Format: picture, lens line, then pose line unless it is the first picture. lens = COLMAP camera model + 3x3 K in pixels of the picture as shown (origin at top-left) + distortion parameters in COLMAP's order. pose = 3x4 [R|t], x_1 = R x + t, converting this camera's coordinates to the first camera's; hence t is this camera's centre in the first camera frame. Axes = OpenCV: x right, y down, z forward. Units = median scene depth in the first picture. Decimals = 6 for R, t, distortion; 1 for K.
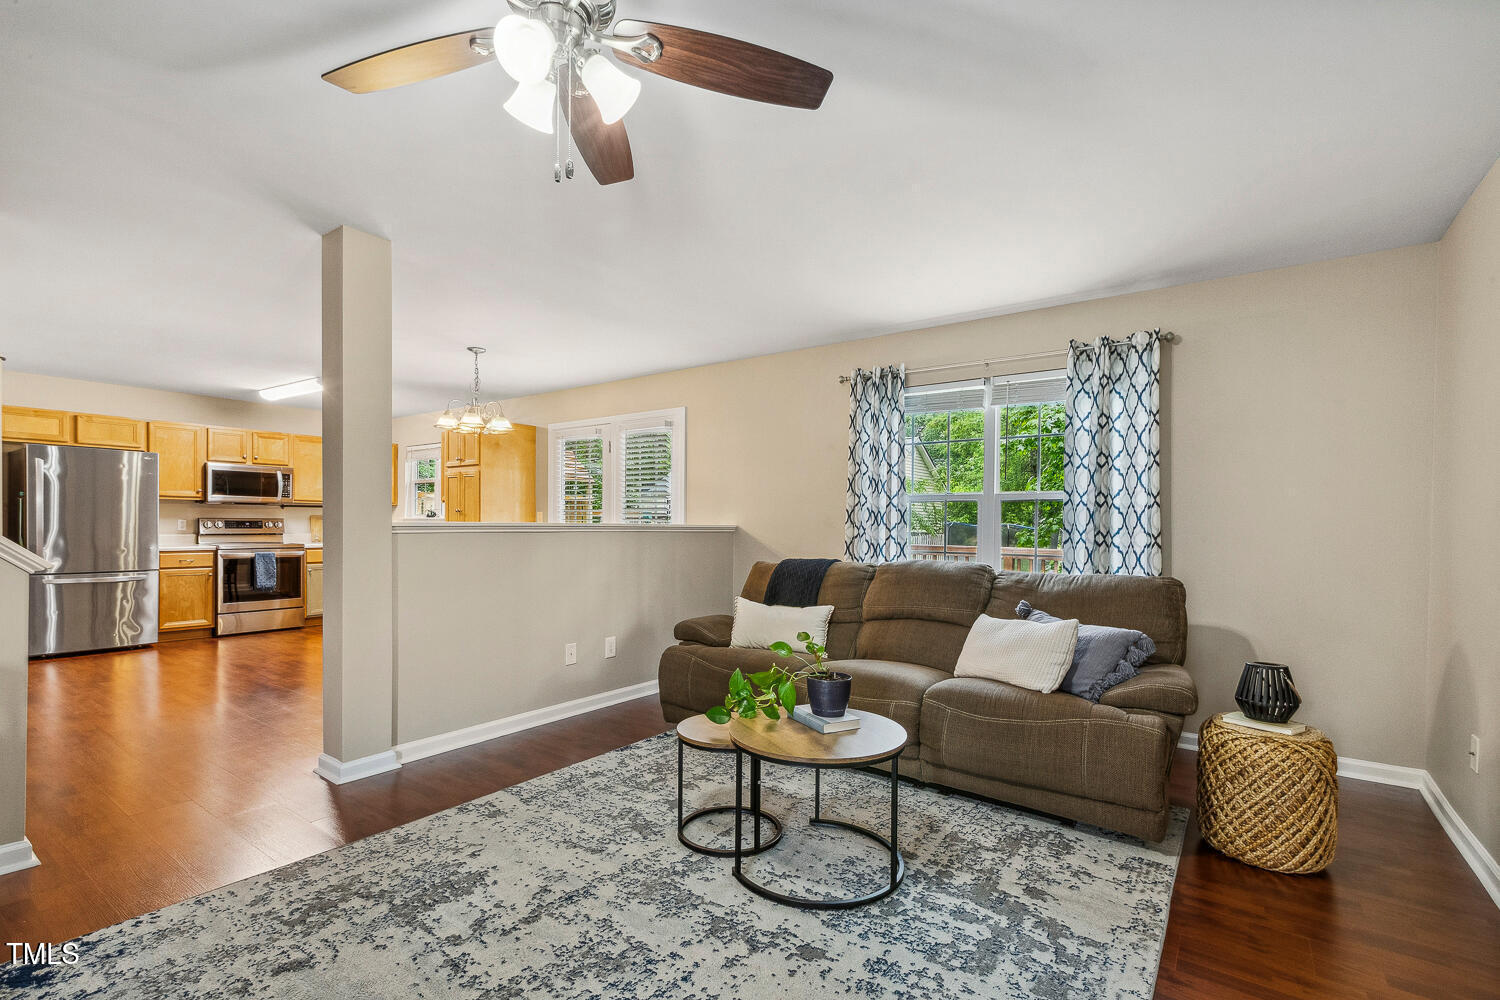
lens RADIAL K [[676.7, 0, 761.1], [0, 676.7, 532.2], [0, 0, 1]] dist [0.001141, -0.000925]
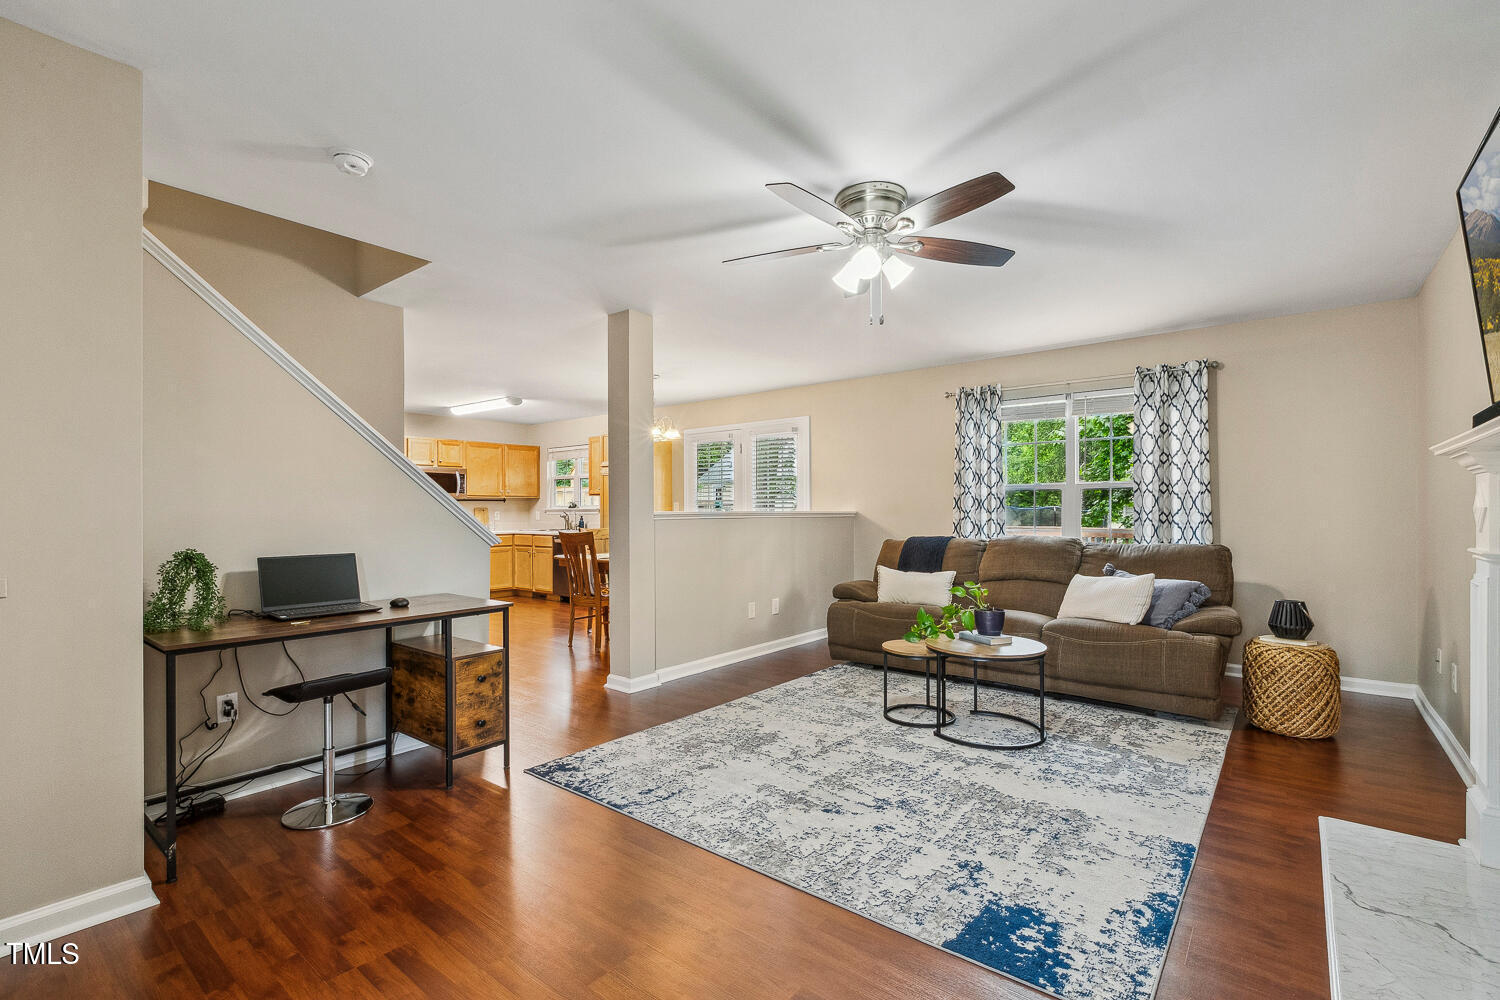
lens RADIAL K [[676.7, 0, 762.1], [0, 676.7, 505.9], [0, 0, 1]] dist [0.001141, -0.000925]
pose [[0.998757, -0.013182, -0.048077, -0.221917], [0.012253, 0.999734, -0.019553, 0.003316], [0.048321, 0.018940, 0.998652, -0.361826]]
